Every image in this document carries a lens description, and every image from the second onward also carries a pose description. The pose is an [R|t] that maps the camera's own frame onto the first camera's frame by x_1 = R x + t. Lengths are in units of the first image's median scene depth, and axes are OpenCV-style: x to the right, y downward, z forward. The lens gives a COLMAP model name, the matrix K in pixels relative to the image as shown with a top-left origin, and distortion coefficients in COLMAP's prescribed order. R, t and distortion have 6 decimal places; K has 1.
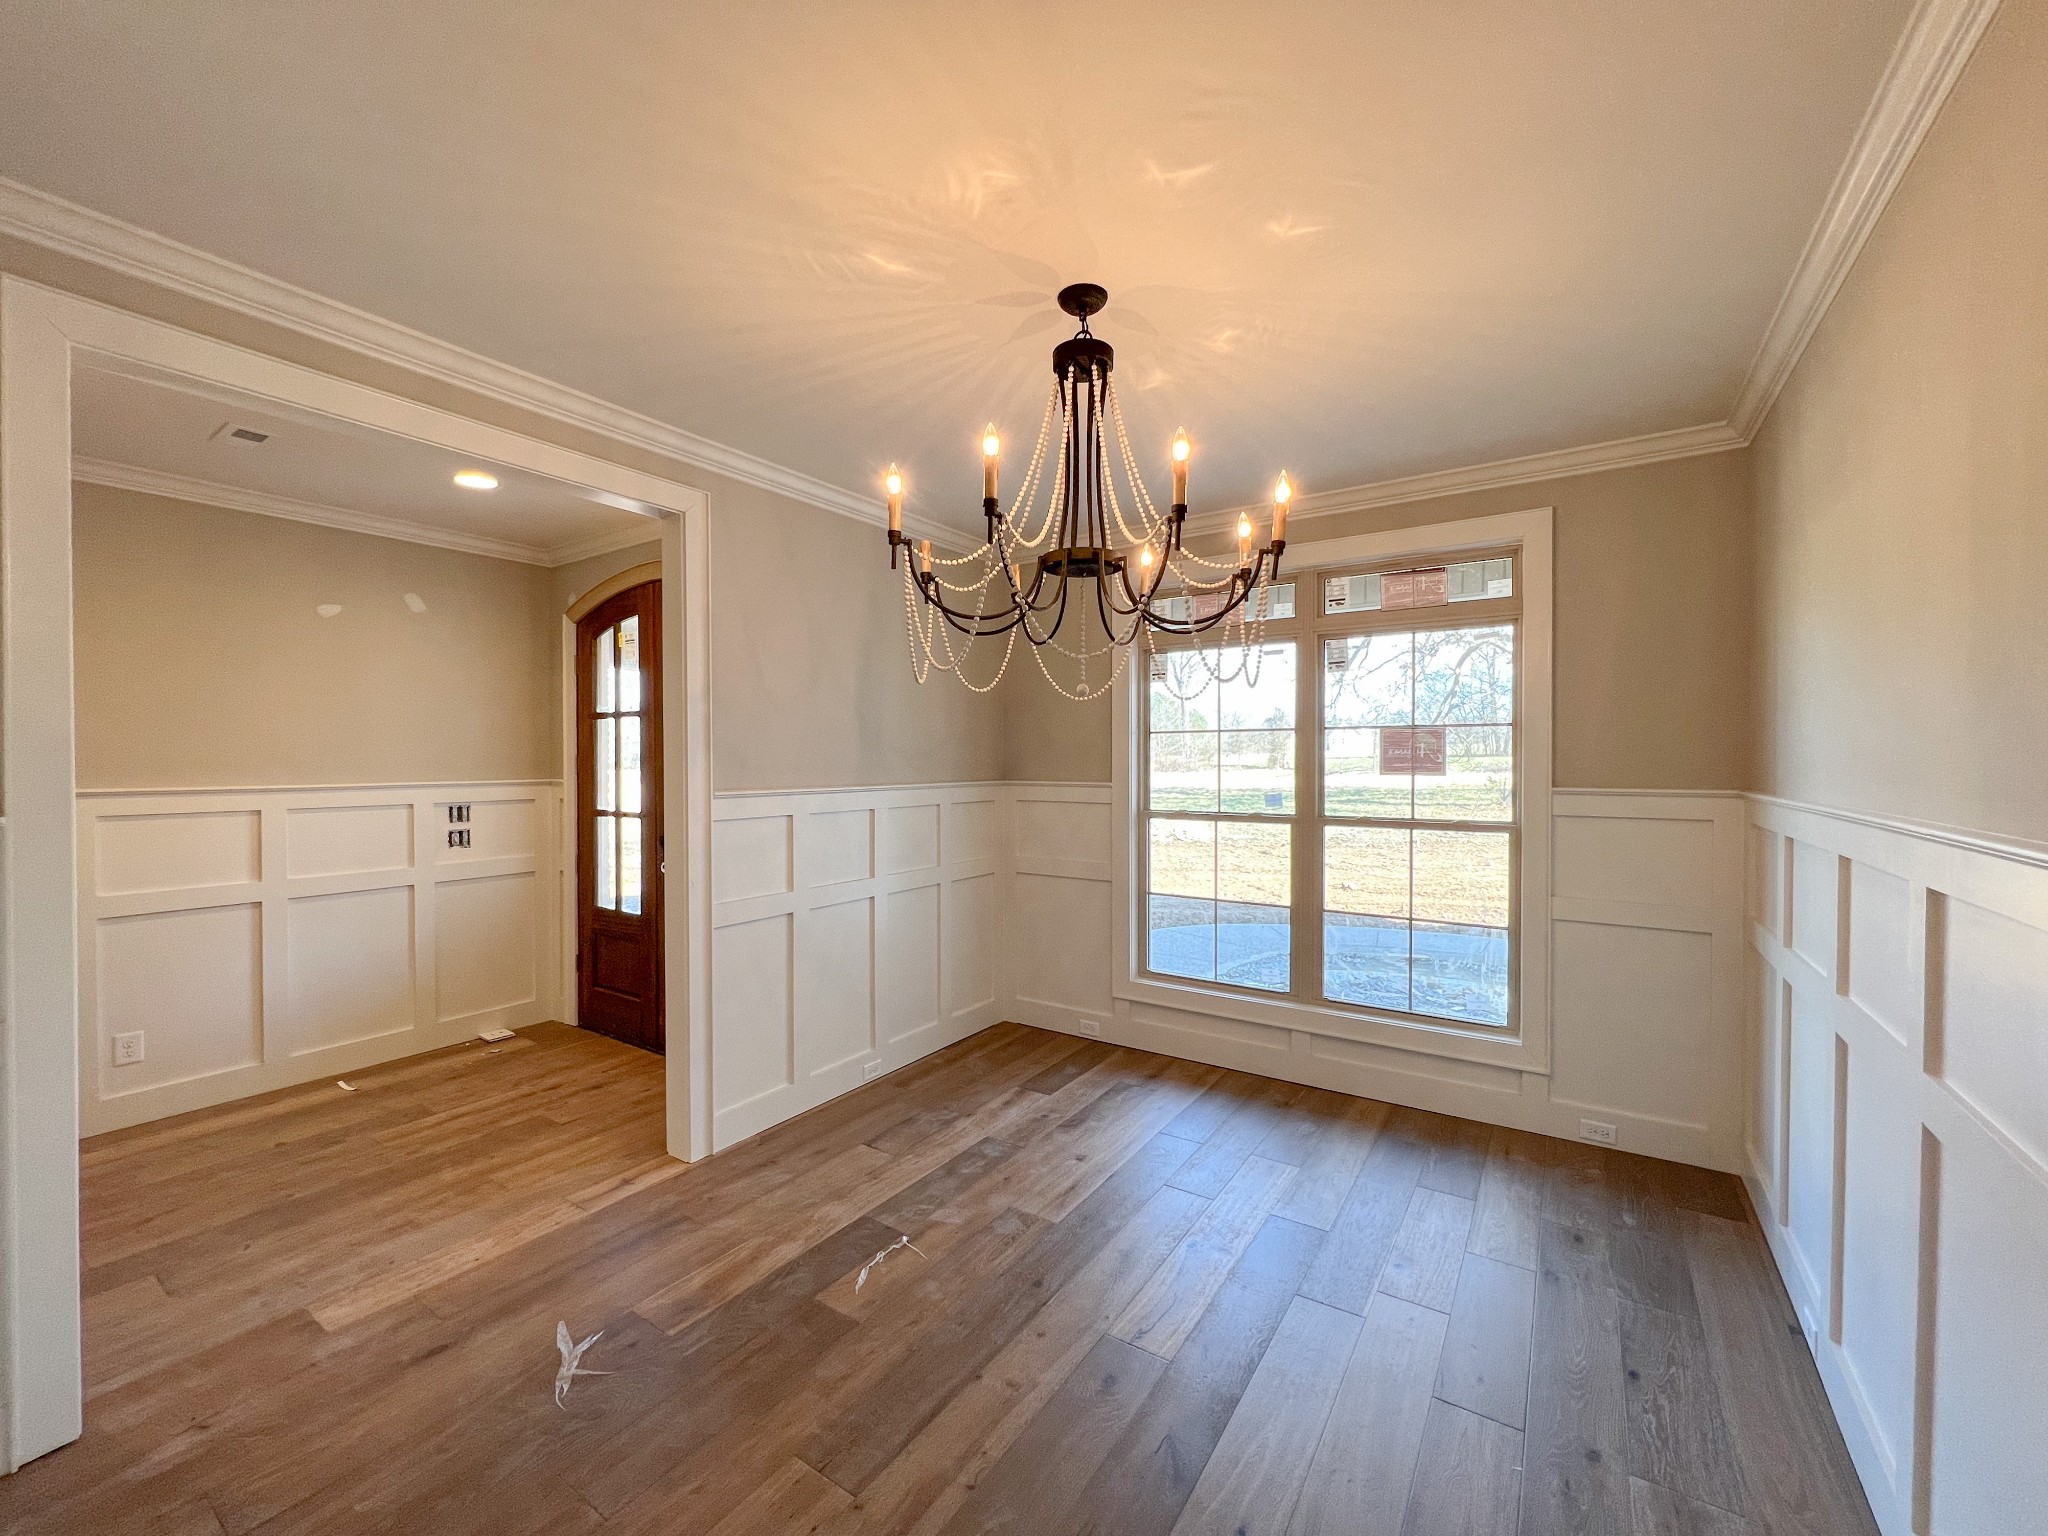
lens RADIAL K [[834.7, 0, 1025.2], [0, 834.7, 767.5], [0, 0, 1]] dist [-0.003937, 0.000542]
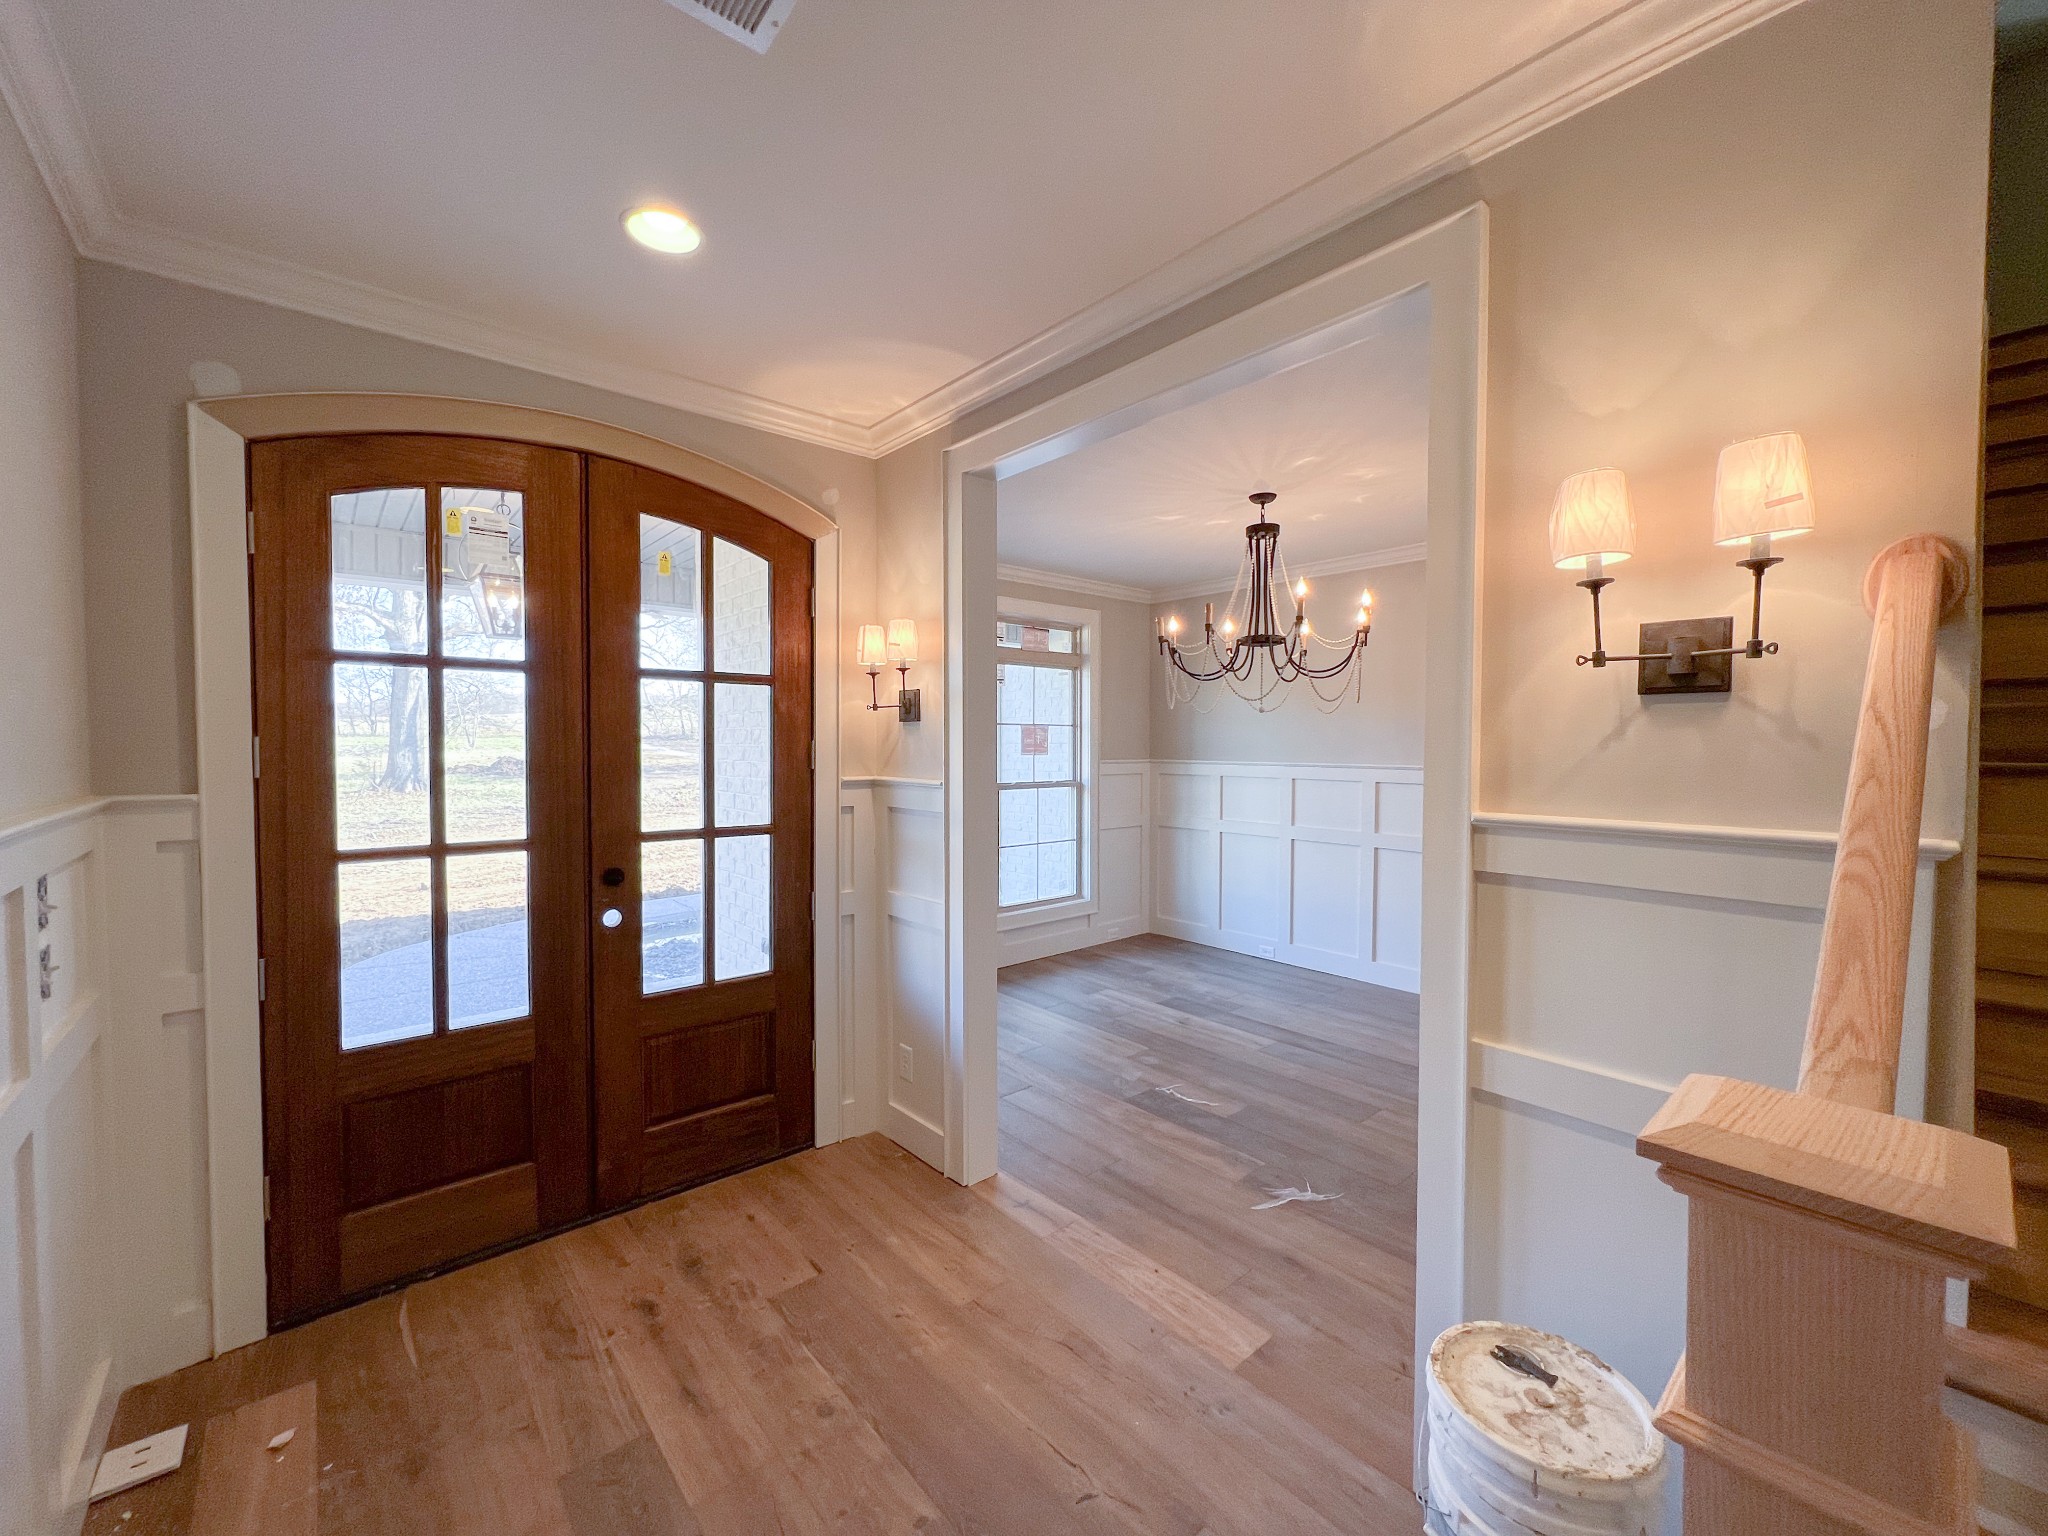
lens RADIAL K [[823.9, 0, 1024.2], [0, 823.9, 770.1], [0, 0, 1]] dist [-0.000751, -0.000056]
pose [[0.255357, -0.032006, 0.966317, -1.210382], [0.006914, 0.999487, 0.031278, -0.013077], [-0.966822, -0.001306, 0.255447, 0.685969]]
